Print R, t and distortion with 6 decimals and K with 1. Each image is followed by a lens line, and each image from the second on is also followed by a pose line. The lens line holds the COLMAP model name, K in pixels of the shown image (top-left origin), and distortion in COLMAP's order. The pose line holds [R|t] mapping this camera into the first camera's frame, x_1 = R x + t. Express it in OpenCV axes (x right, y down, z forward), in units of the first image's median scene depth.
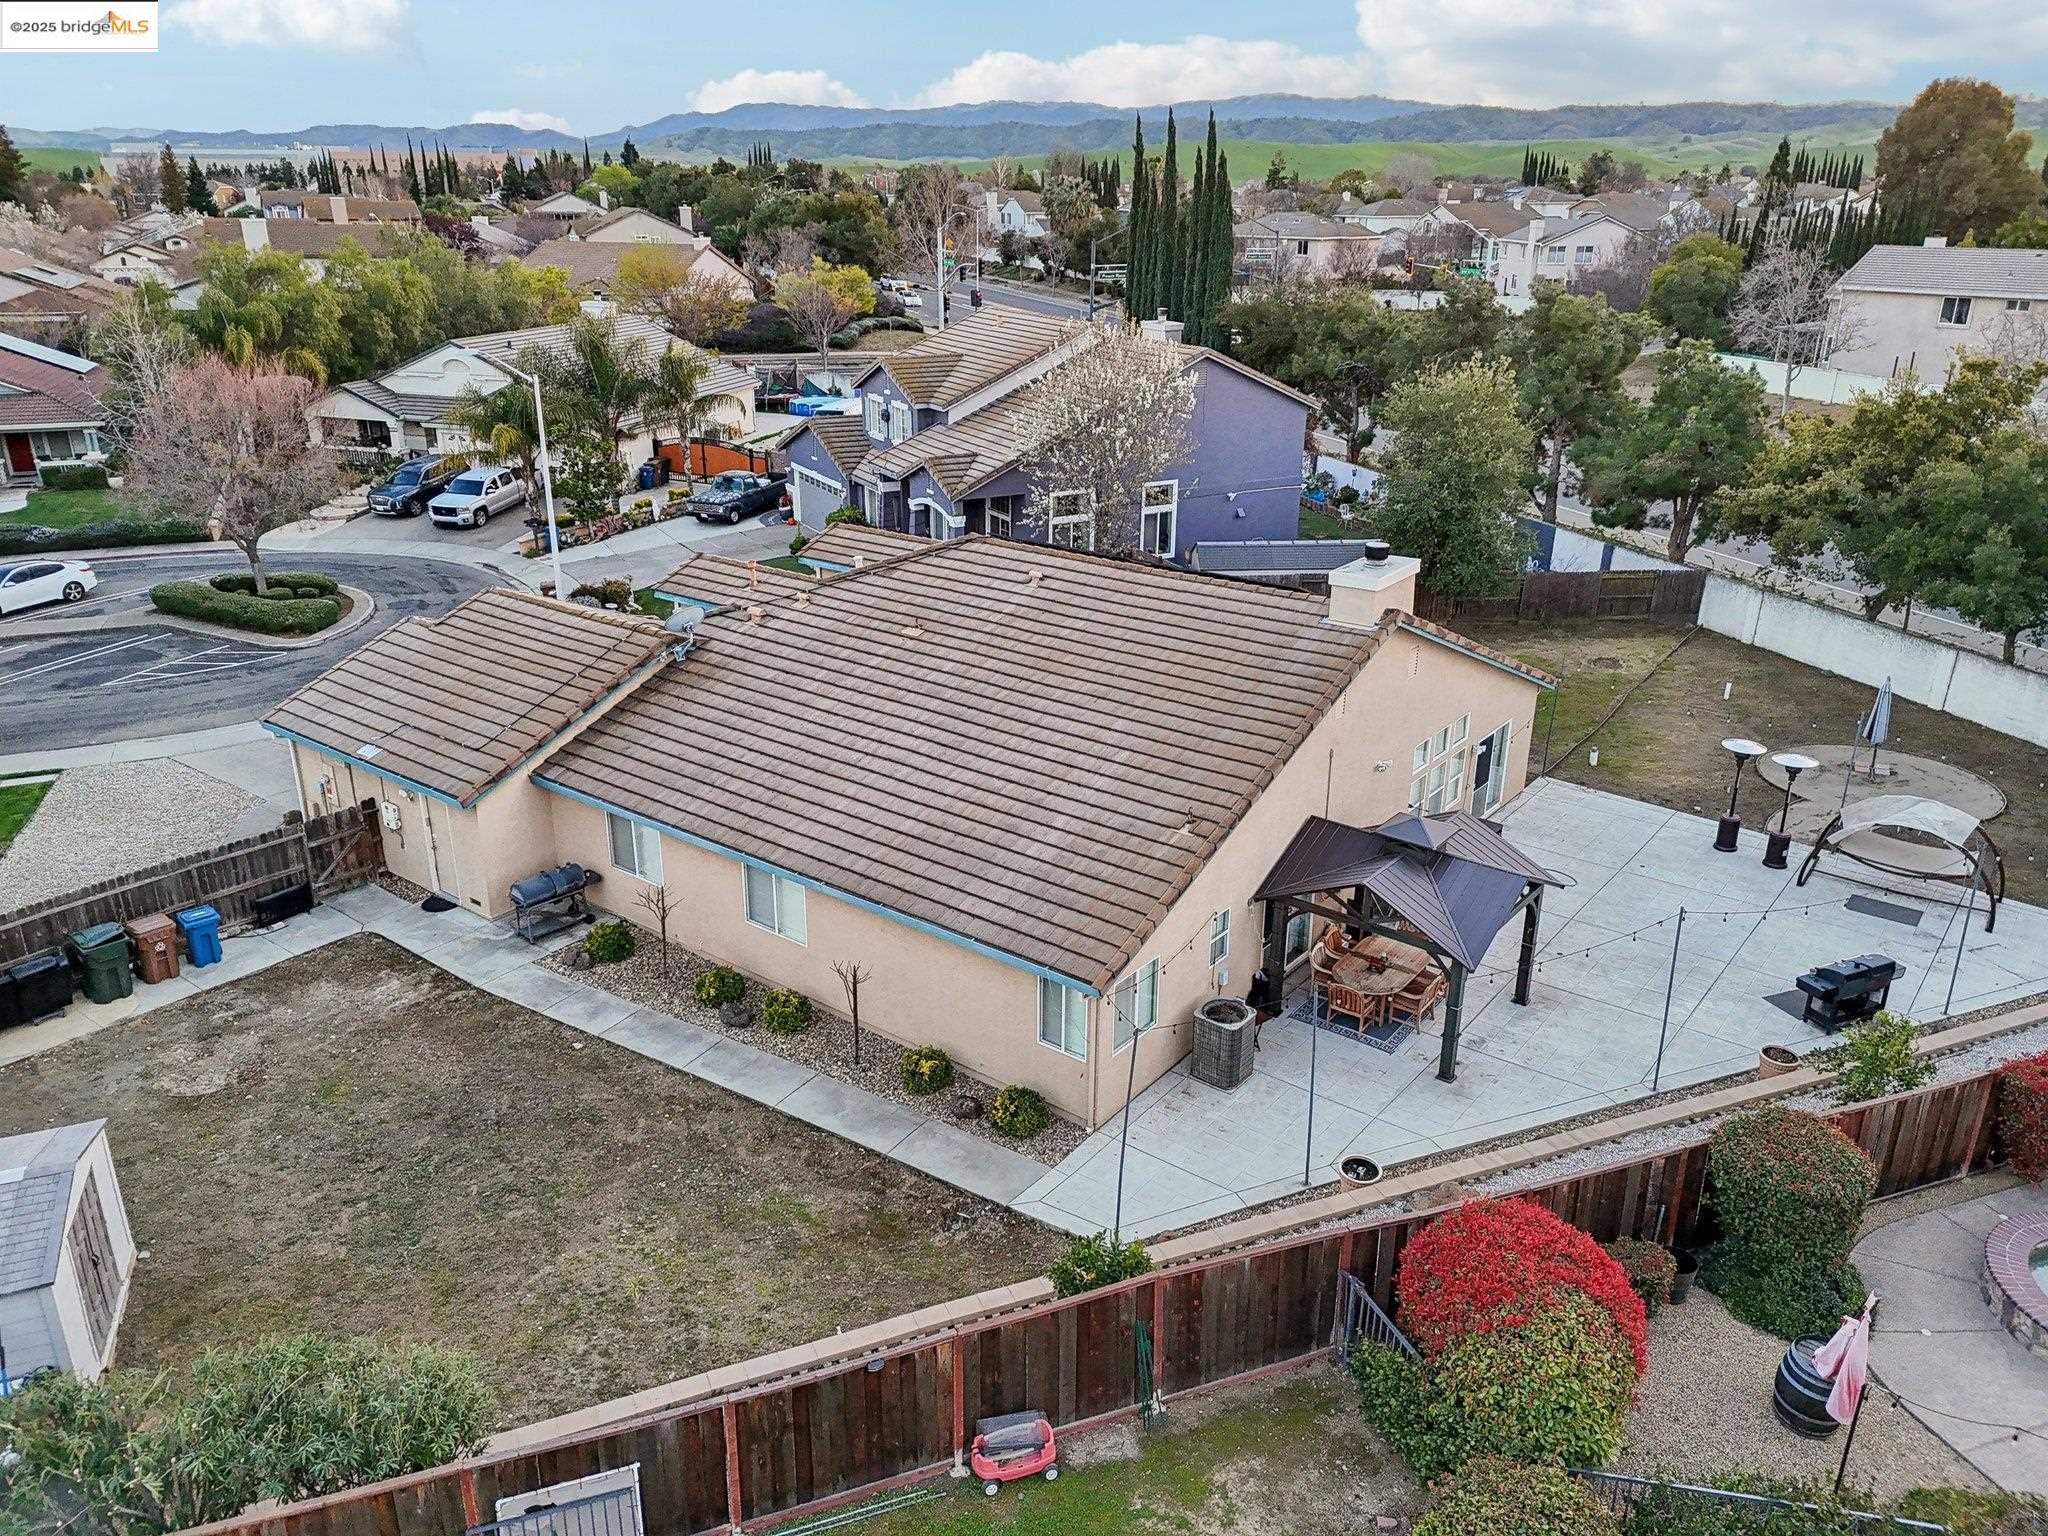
lens RADIAL K [[1508.5, 0, 1024.0], [0, 1508.5, 768.0], [0, 0, 1]] dist [0.064316, -0.050900]
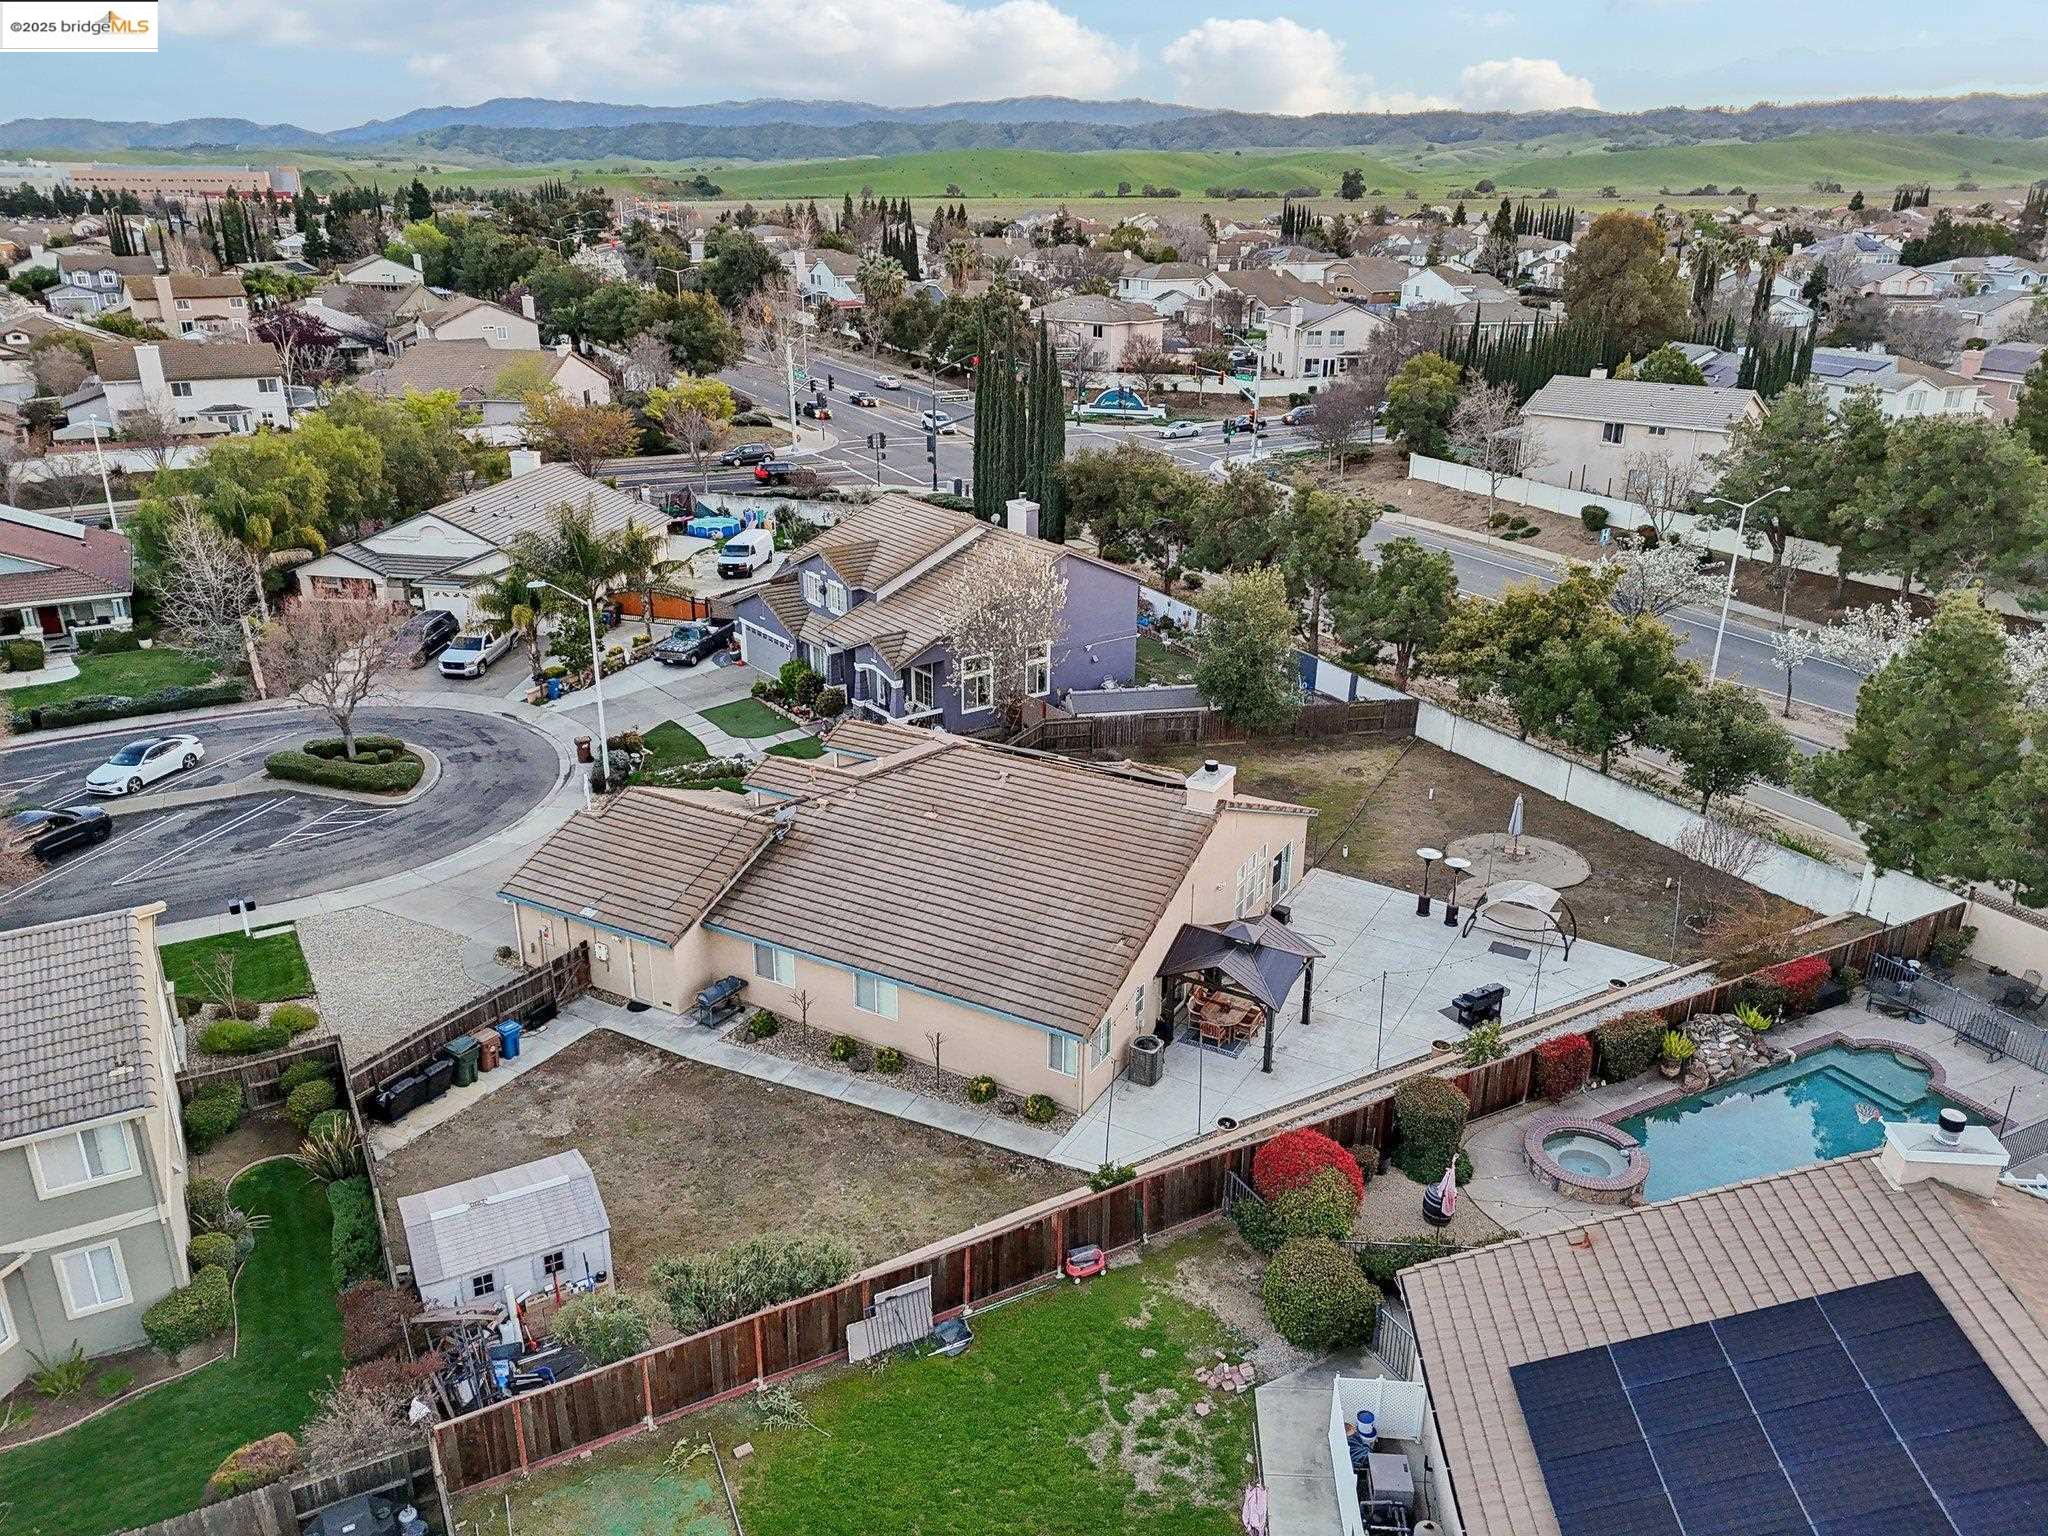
lens RADIAL K [[1517.0, 0, 1032.5], [0, 1517.0, 765.8], [0, 0, 1]] dist [0.114405, -0.152668]
pose [[0.989459, -0.047493, 0.136807, -0.187732], [0.047365, 0.998869, 0.004191, -0.146355], [-0.136851, 0.002333, 0.990589, -0.622443]]
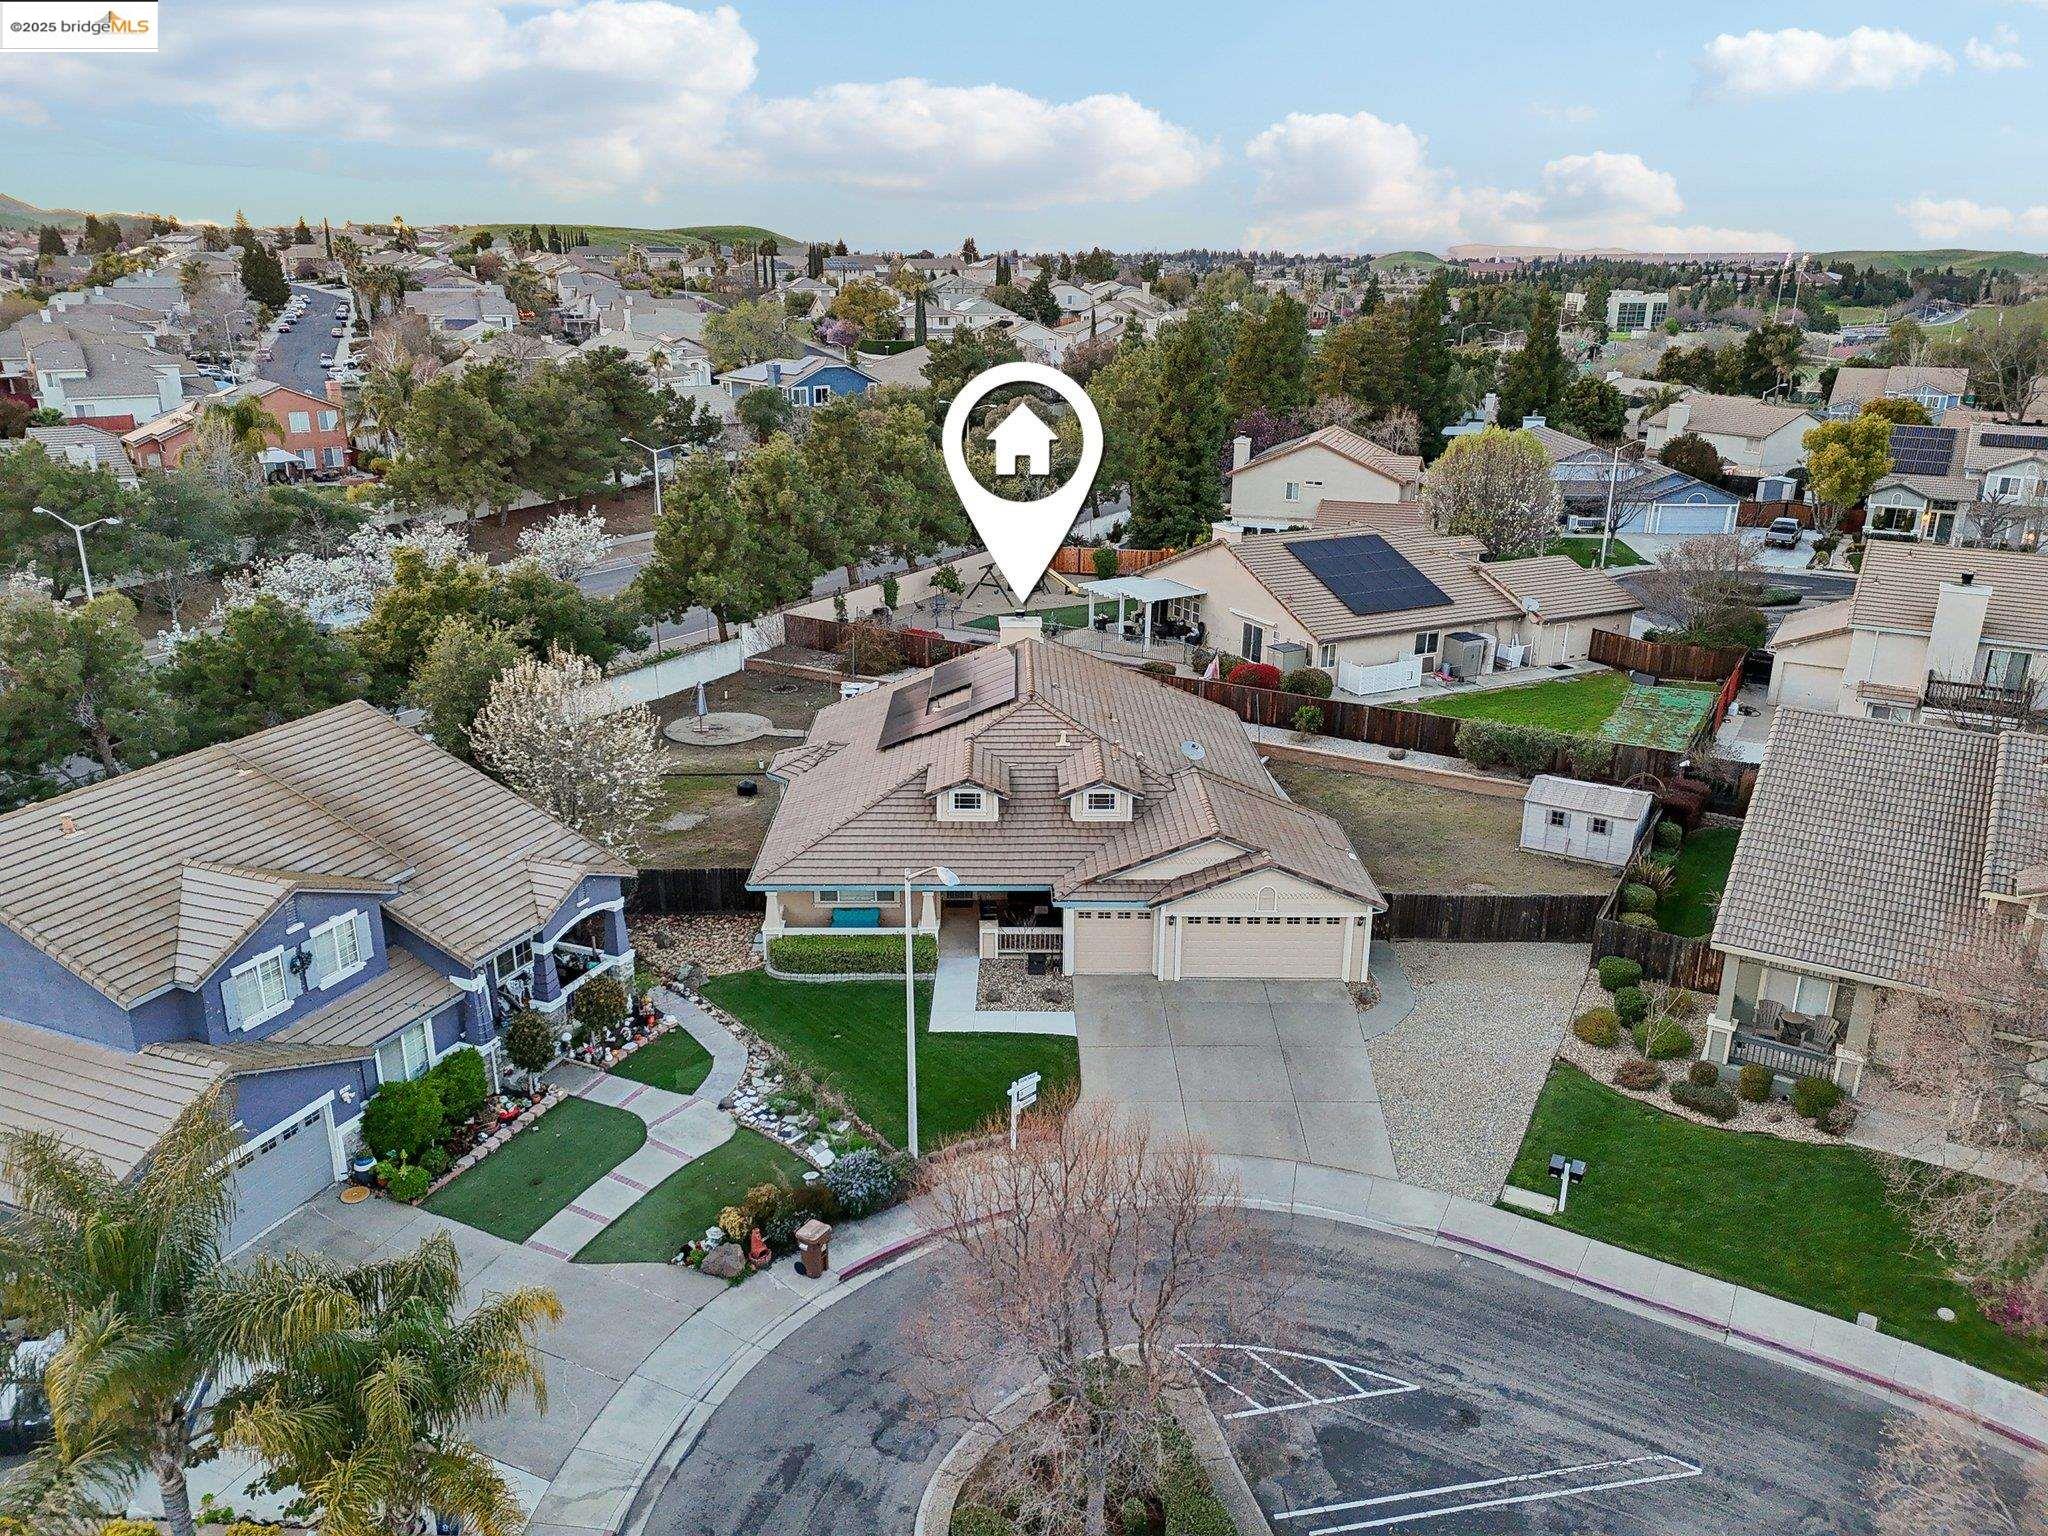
lens RADIAL K [[1508.5, 0, 1024.0], [0, 1508.5, 768.0], [0, 0, 1]] dist [0.064316, -0.050900]
pose [[-0.627468, -0.255006, 0.735701, -1.396038], [0.272698, 0.813041, 0.514393, -1.045367], [-0.729328, 0.523389, -0.440618, 1.941103]]
